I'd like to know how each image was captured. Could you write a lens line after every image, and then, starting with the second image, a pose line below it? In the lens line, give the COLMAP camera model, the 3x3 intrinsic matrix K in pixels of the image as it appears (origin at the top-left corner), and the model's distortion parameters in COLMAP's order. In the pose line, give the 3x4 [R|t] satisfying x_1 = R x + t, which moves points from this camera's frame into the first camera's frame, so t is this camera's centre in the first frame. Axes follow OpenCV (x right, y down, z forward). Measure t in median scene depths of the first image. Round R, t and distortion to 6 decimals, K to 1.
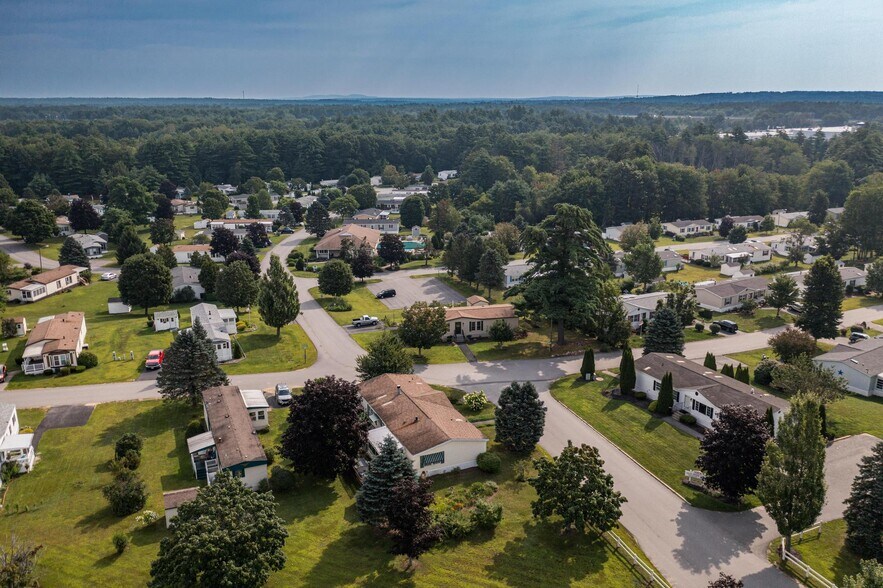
lens RADIAL K [[695.3, 0, 441.5], [0, 695.3, 294.0], [0, 0, 1]] dist [0.009725, -0.000284]
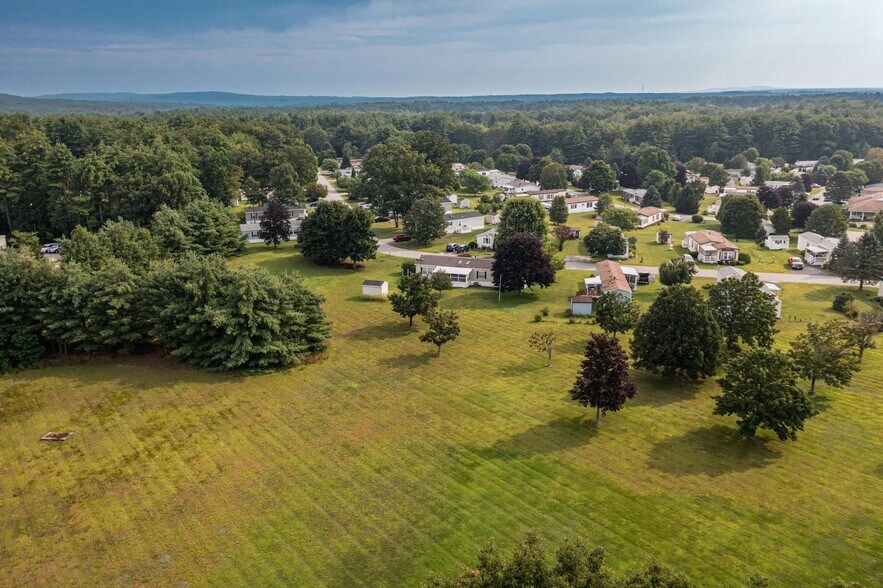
lens RADIAL K [[695.3, 0, 441.5], [0, 695.3, 294.0], [0, 0, 1]] dist [0.009725, -0.000284]
pose [[0.863791, 0.119662, -0.489435, -0.112058], [-0.116479, 0.992501, 0.037086, 0.060482], [0.490203, 0.024974, 0.871251, -0.163993]]
